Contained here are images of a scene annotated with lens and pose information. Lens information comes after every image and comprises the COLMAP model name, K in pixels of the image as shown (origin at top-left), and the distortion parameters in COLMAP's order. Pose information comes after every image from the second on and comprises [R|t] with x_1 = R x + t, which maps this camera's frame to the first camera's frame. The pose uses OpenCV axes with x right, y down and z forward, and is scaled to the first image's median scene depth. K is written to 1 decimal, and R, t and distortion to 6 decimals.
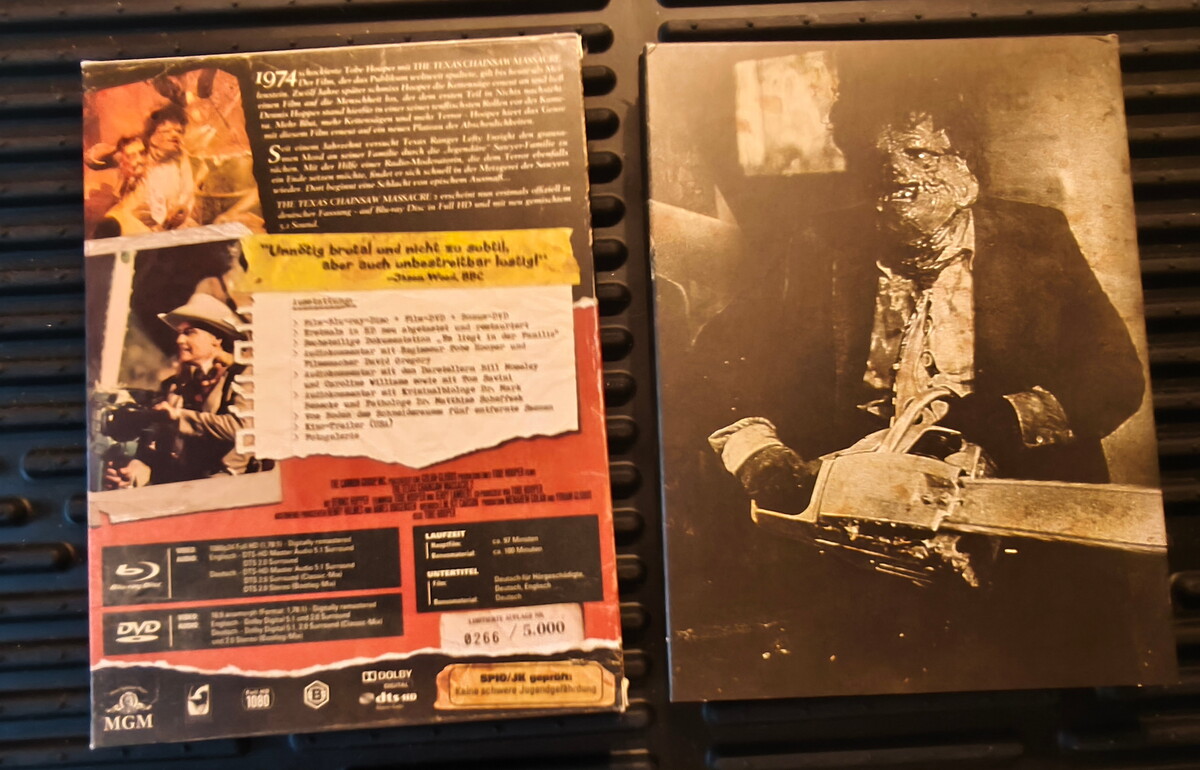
lens RADIAL K [[958.0, 0, 594.6], [0, 958.0, 383.6], [0, 0, 1]] dist [0.002999, 0.002367]
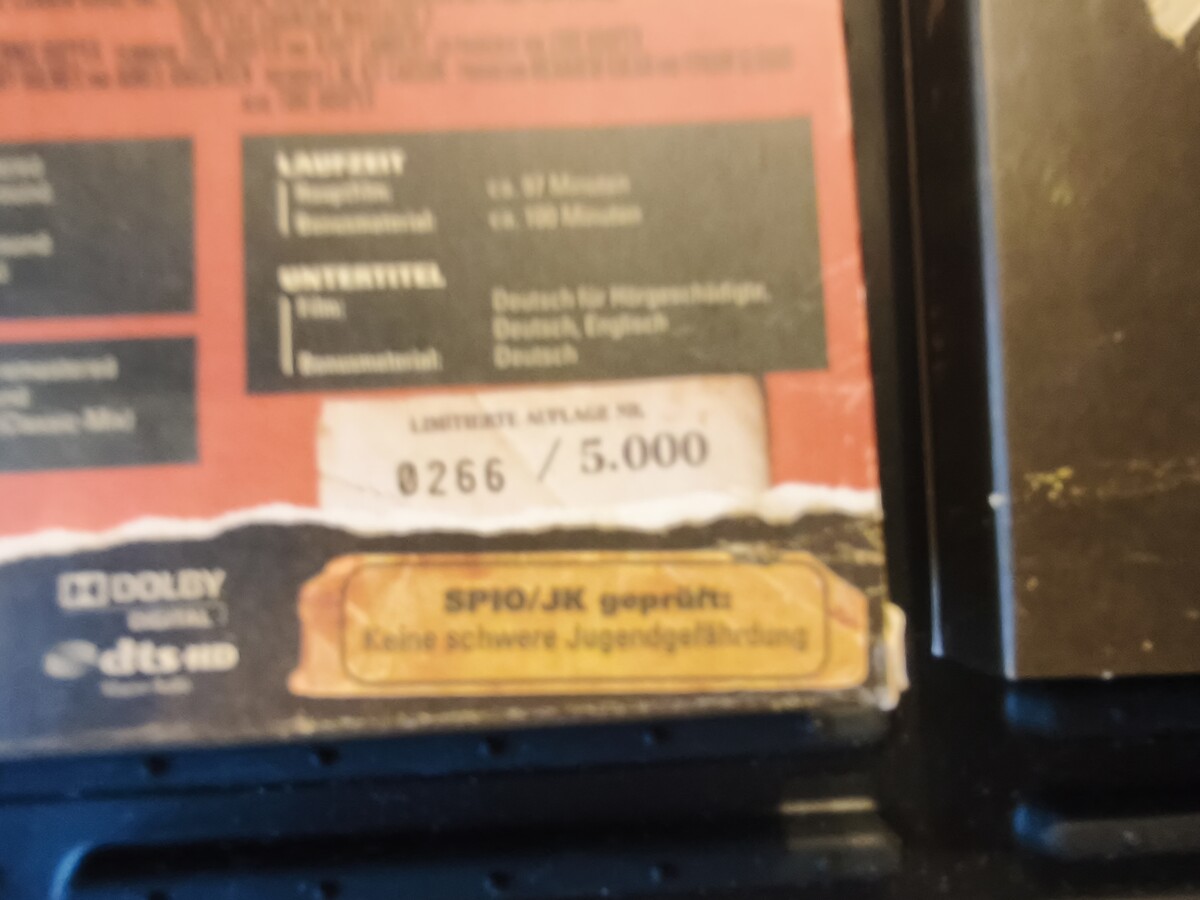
lens RADIAL K [[834.0, 0, 605.9], [0, 834.0, 450.3], [0, 0, 1]] dist [0.005286, -0.004363]
pose [[0.998481, 0.021487, 0.050738, -0.080014], [-0.023530, 0.998921, 0.040033, 0.243957], [-0.049823, -0.041166, 0.997909, 0.718496]]
